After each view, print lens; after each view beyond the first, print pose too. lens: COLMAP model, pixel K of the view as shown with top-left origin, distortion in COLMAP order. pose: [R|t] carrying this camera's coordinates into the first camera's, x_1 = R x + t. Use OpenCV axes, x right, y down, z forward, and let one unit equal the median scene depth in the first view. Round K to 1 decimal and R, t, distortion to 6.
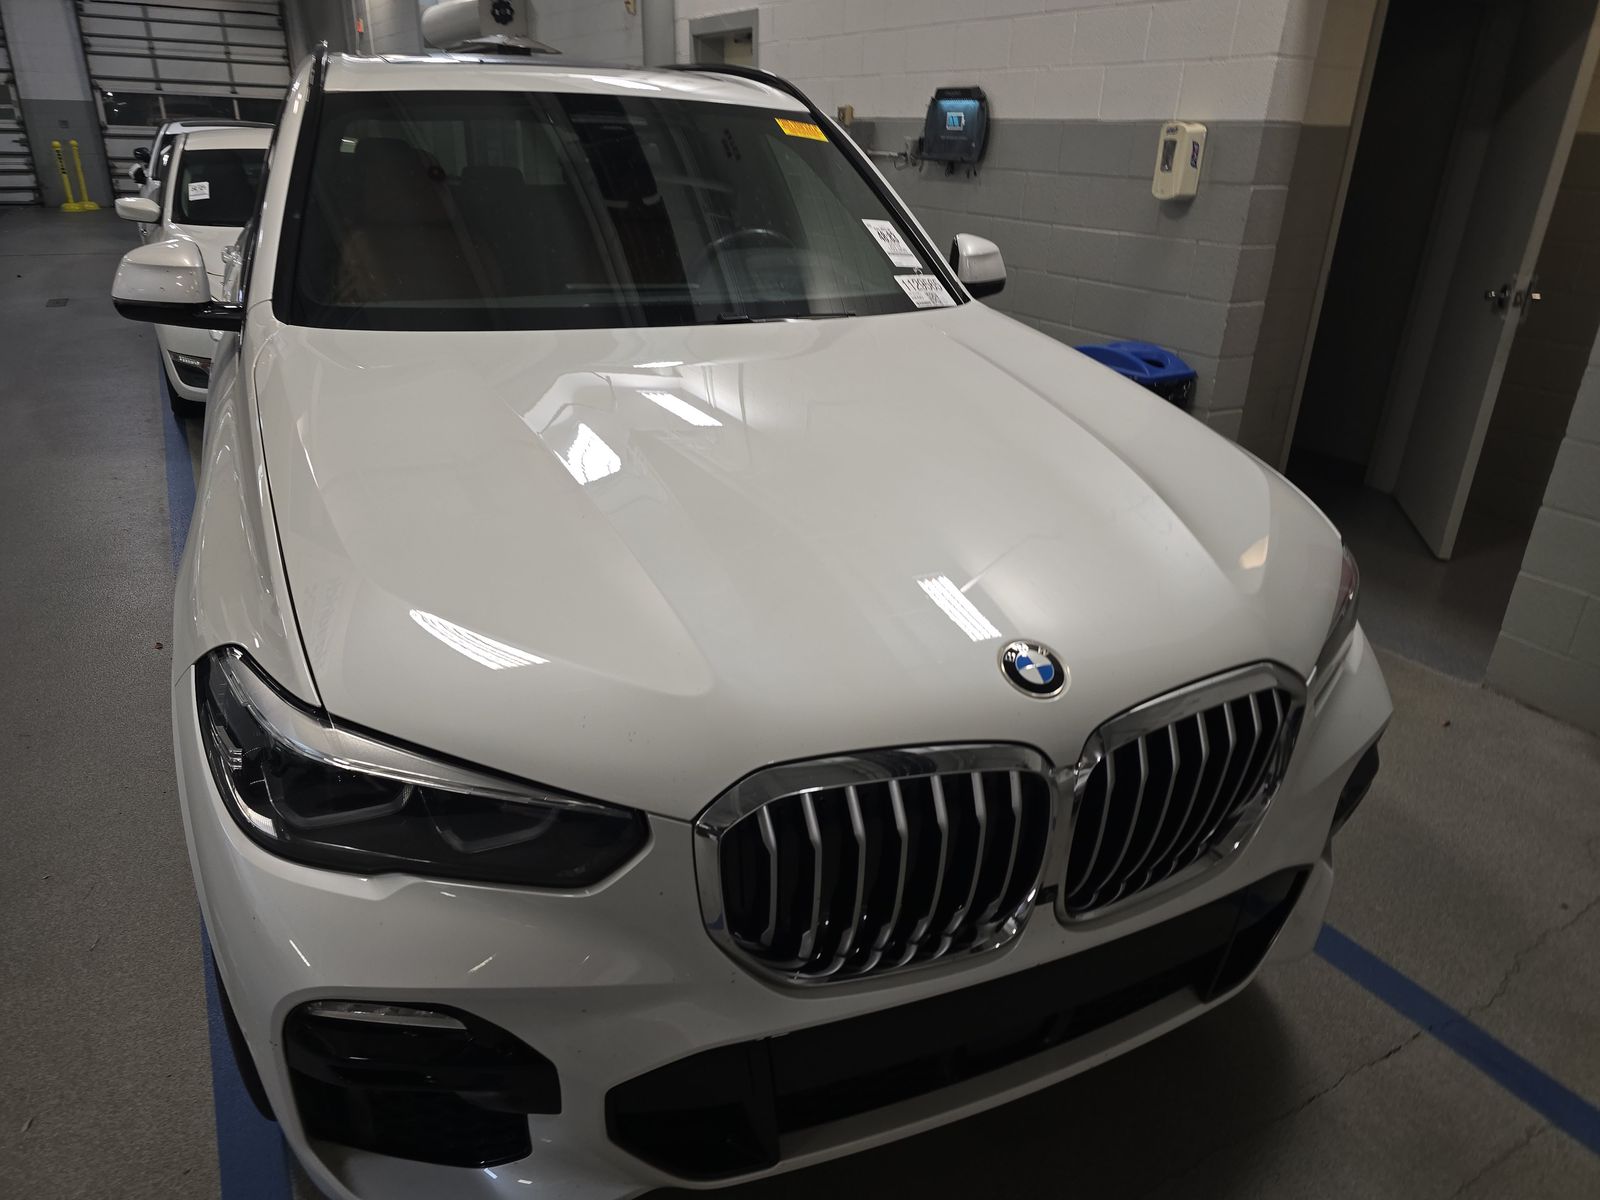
lens RADIAL K [[1081.0, 0, 828.8], [0, 1081.0, 632.5], [0, 0, 1]] dist [0.052293, -0.055482]
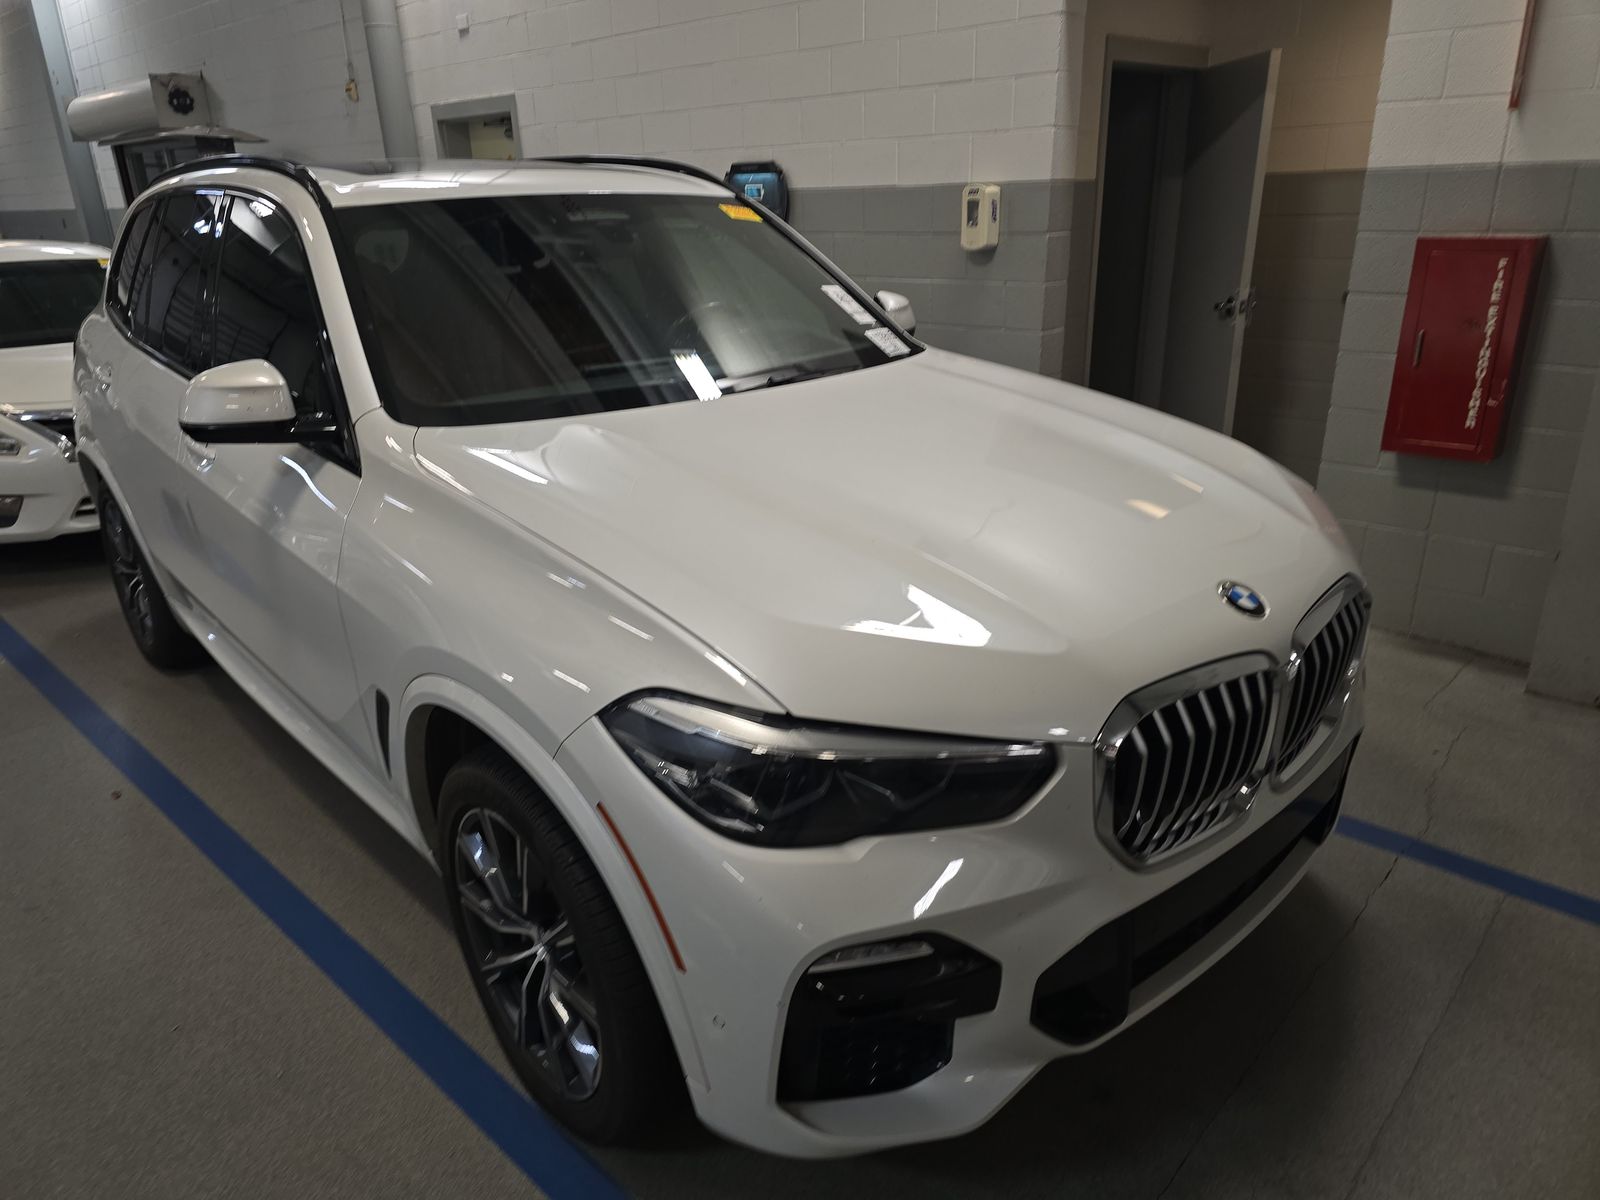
lens RADIAL K [[1081.0, 0, 828.8], [0, 1081.0, 632.5], [0, 0, 1]] dist [0.052293, -0.055482]
pose [[0.948517, -0.165429, 0.270090, -0.228562], [0.177337, 0.983945, -0.020121, 0.003315], [-0.262425, 0.066982, 0.962625, -0.056473]]
